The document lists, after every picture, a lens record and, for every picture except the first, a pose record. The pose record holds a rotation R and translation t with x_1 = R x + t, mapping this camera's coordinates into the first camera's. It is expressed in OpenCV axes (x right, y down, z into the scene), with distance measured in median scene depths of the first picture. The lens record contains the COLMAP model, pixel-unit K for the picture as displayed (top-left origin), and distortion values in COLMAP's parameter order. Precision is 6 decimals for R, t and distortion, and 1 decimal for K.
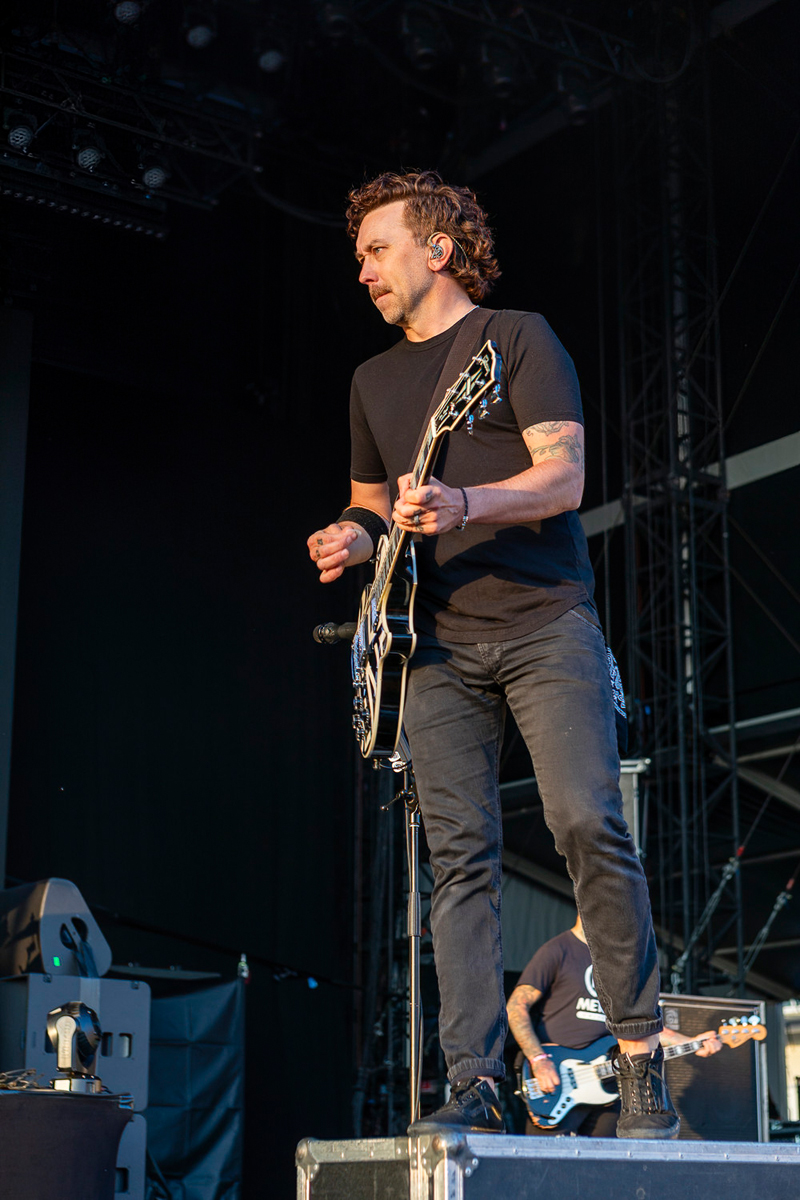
lens RADIAL K [[2220.7, 0, 400.0], [0, 2220.7, 600.0], [0, 0, 1]] dist [-0.049264, 0.125339]
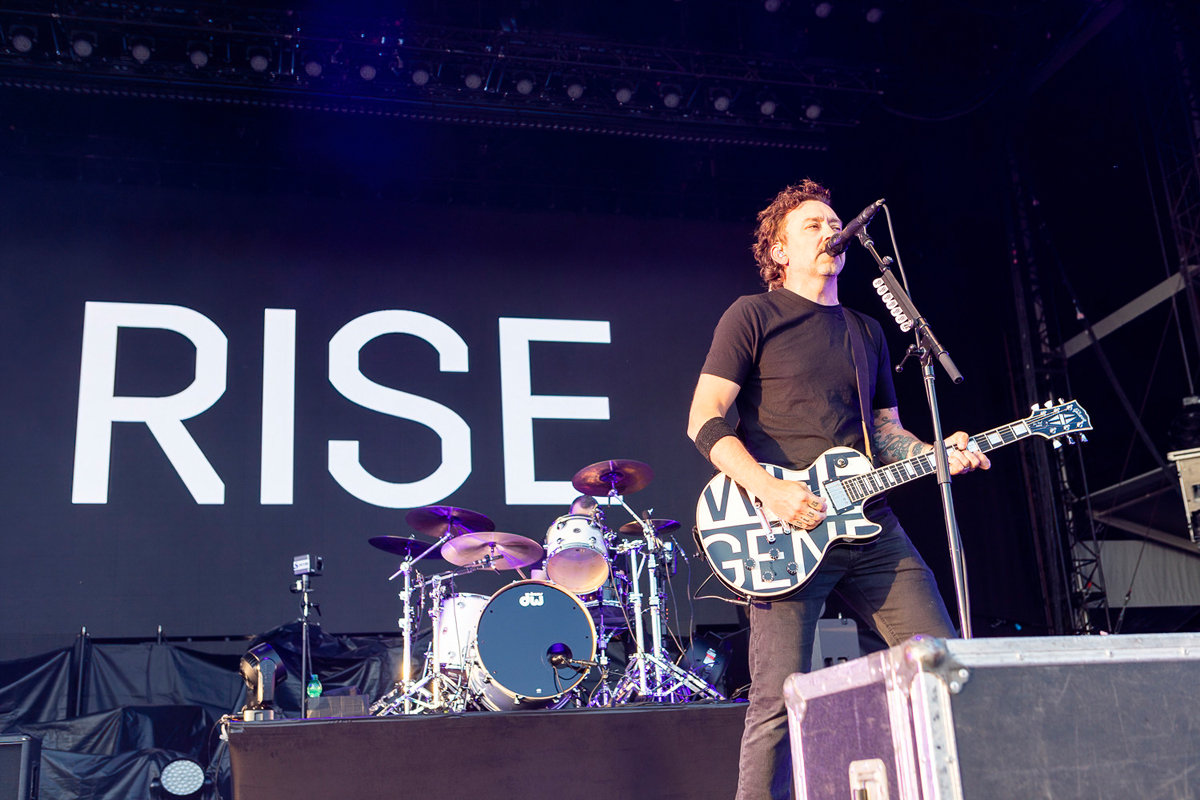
lens RADIAL K [[1298.7, 0, 600.0], [0, 1298.7, 400.0], [0, 0, 1]] dist [-0.017589, -0.017274]
pose [[0.930113, -0.162267, -0.329484, 0.075886], [0.153395, 0.986746, -0.052936, 0.153693], [0.333707, -0.001305, 0.942676, 0.497202]]
